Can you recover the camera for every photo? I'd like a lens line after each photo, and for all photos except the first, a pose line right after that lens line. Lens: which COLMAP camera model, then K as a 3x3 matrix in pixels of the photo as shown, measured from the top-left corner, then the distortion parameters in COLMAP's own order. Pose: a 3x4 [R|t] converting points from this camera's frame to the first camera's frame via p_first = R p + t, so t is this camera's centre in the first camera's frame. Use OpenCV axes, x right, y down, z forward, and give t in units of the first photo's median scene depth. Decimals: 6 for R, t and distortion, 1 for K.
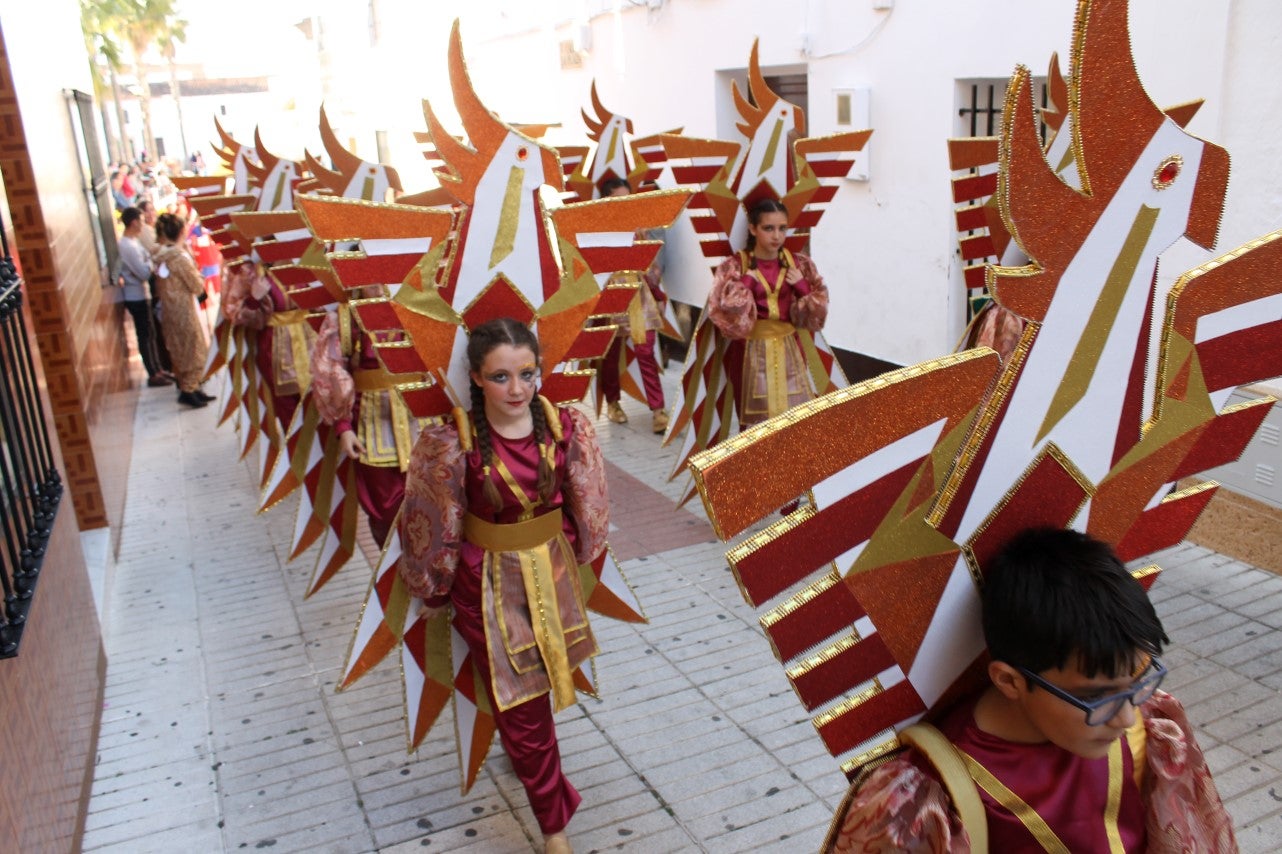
lens RADIAL K [[1089.6, 0, 645.0], [0, 1089.6, 432.4], [0, 0, 1]] dist [-0.165098, 0.148202]
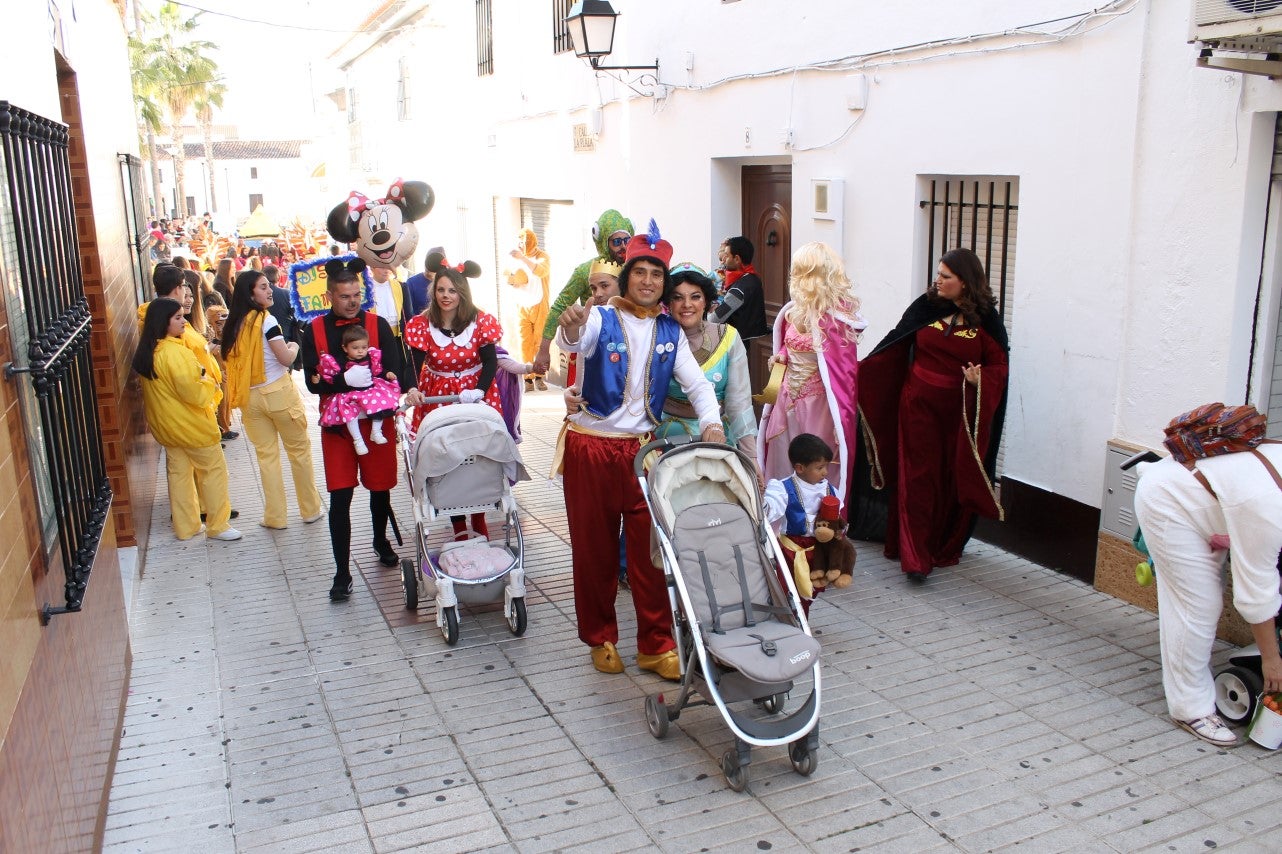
lens RADIAL K [[1093.5, 0, 645.0], [0, 1093.5, 432.9], [0, 0, 1]] dist [-0.164615, 0.148370]
pose [[0.999185, 0.038068, -0.013447, 0.051461], [-0.038906, 0.996869, -0.068838, 0.039707], [0.010784, 0.069305, 0.997537, -0.166914]]
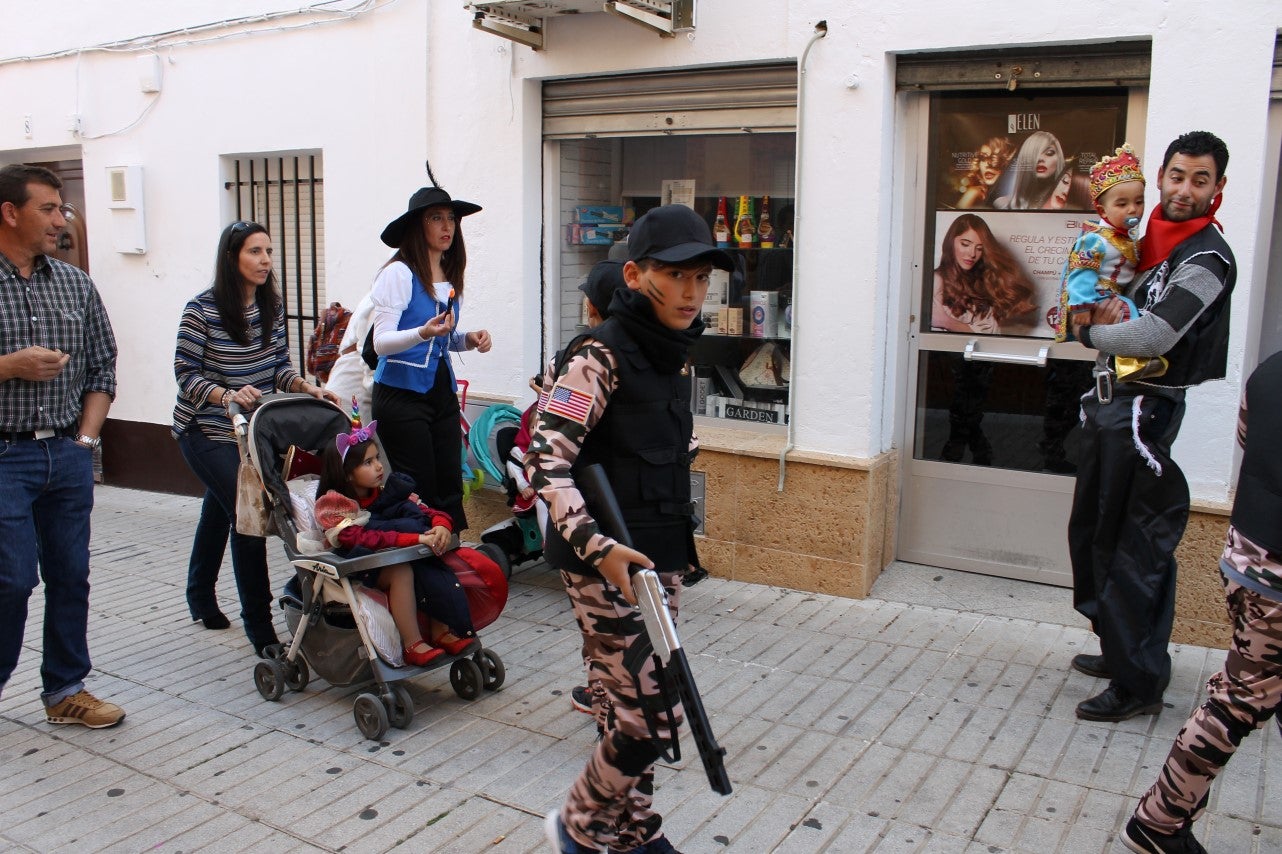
lens RADIAL K [[1093.5, 0, 645.0], [0, 1093.5, 432.9], [0, 0, 1]] dist [-0.164615, 0.148370]
pose [[0.829334, -0.039540, 0.557352, 0.054126], [0.117518, 0.987525, -0.104807, 0.181533], [-0.546255, 0.152419, 0.823635, -0.153656]]
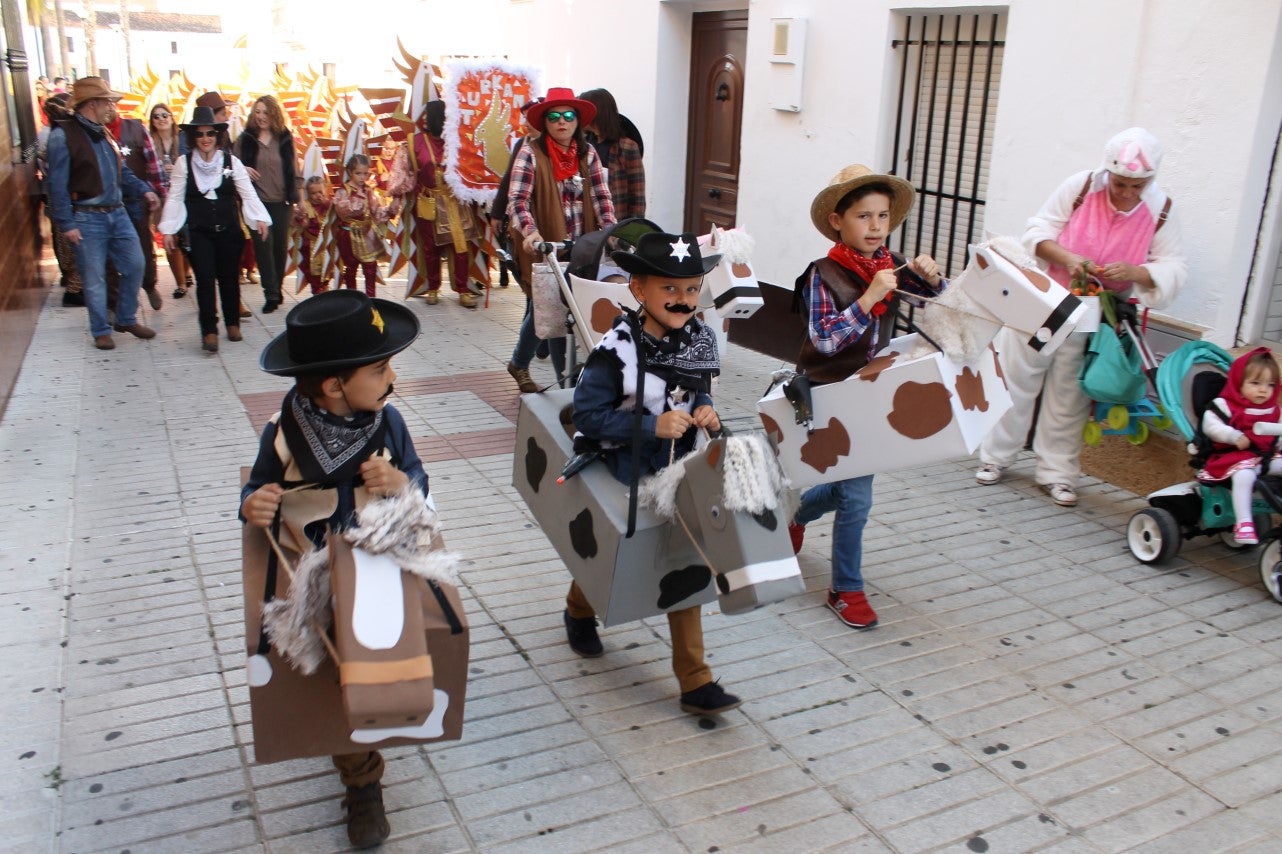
lens RADIAL K [[1090.3, 0, 644.3], [0, 1090.3, 441.4], [0, 0, 1]] dist [-0.157852, 0.135285]
pose [[0.995547, 0.073788, 0.058661, 0.050394], [-0.075056, 0.996984, 0.019715, 0.110719], [-0.057029, -0.024030, 0.998083, 0.007665]]
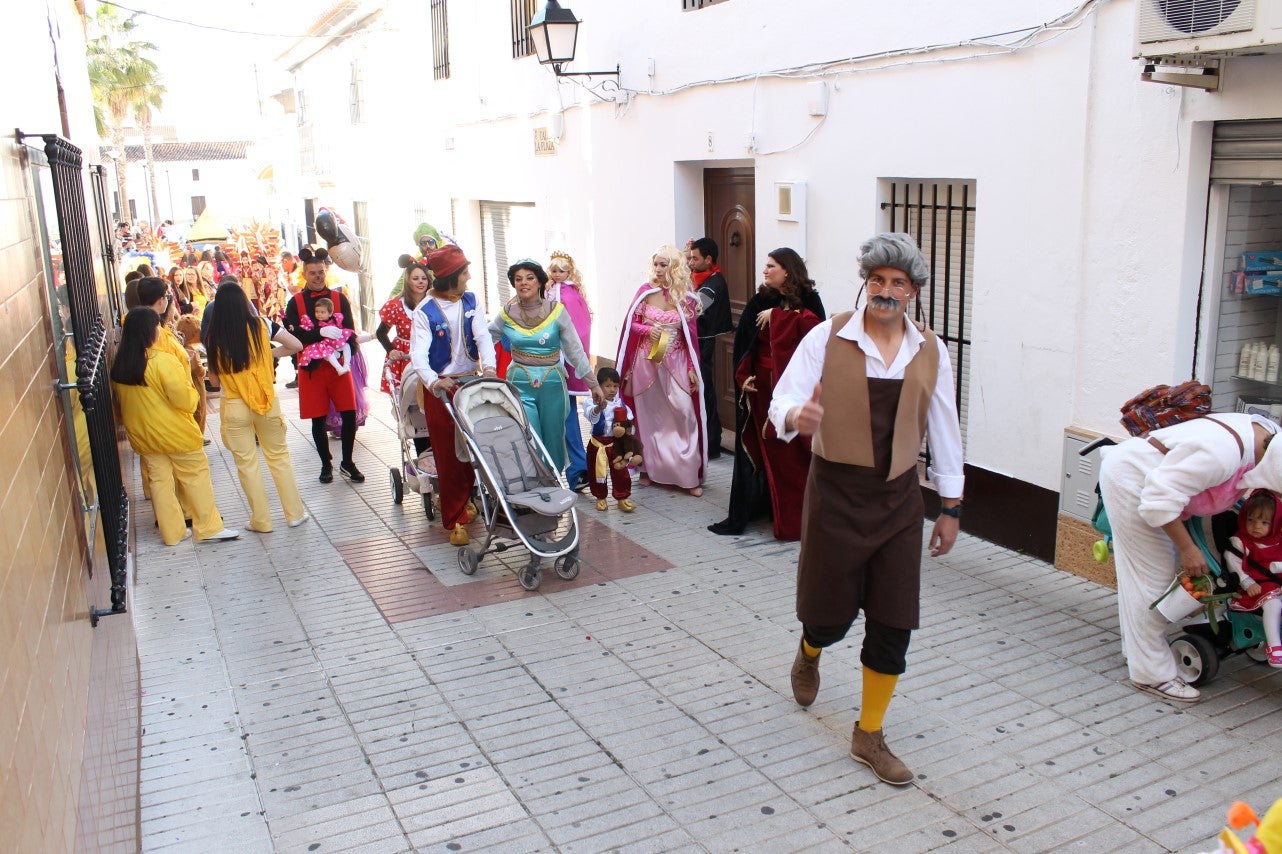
lens RADIAL K [[1093.5, 0, 645.0], [0, 1093.5, 432.9], [0, 0, 1]] dist [-0.164615, 0.148370]
pose [[0.999325, 0.015447, 0.033320, 0.003852], [-0.013232, 0.997751, -0.065705, 0.042677], [-0.034260, 0.065220, 0.997283, -0.235451]]
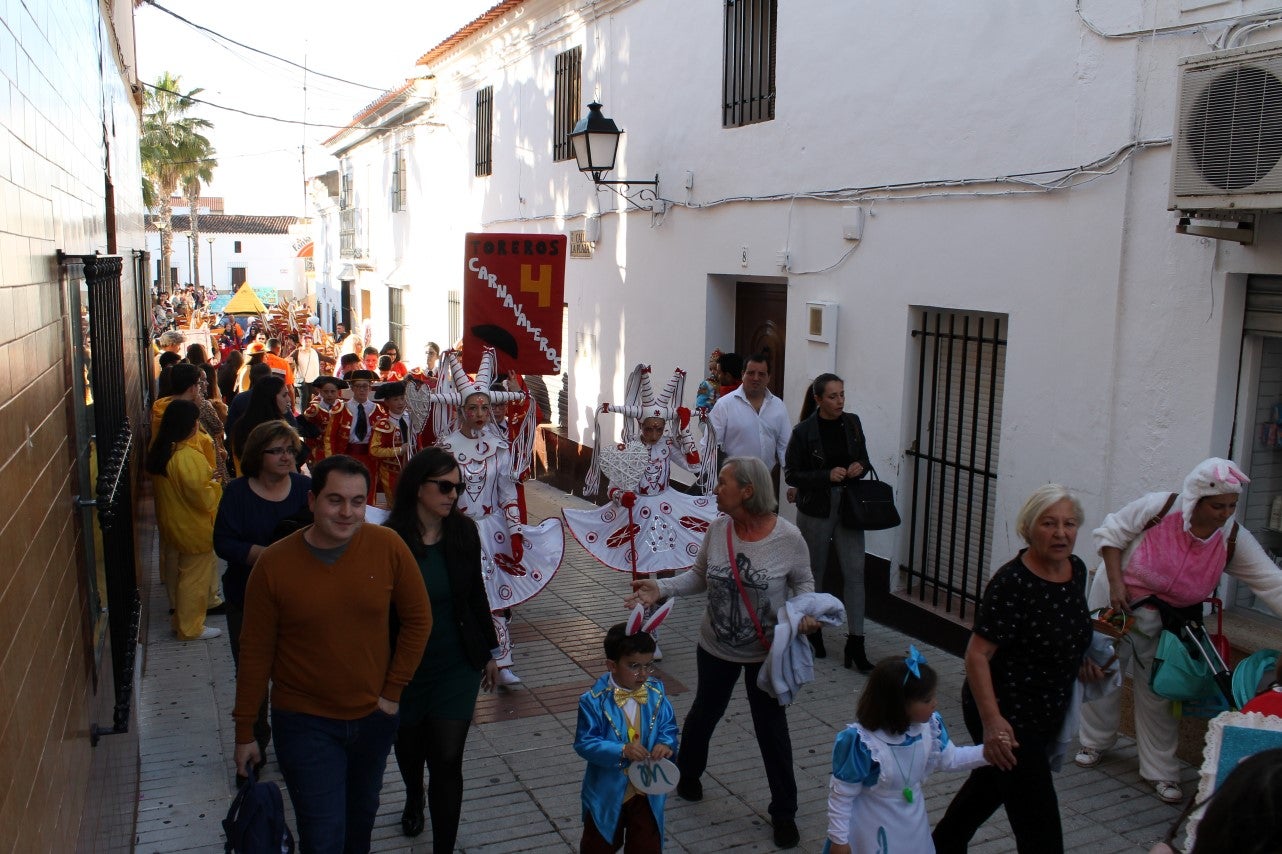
lens RADIAL K [[1093.5, 0, 645.0], [0, 1093.5, 432.9], [0, 0, 1]] dist [-0.164615, 0.148370]
pose [[0.997683, 0.067529, 0.008240, 0.003865], [-0.065601, 0.987049, -0.146389, -0.002886], [-0.018019, 0.145510, 0.989193, -0.231854]]
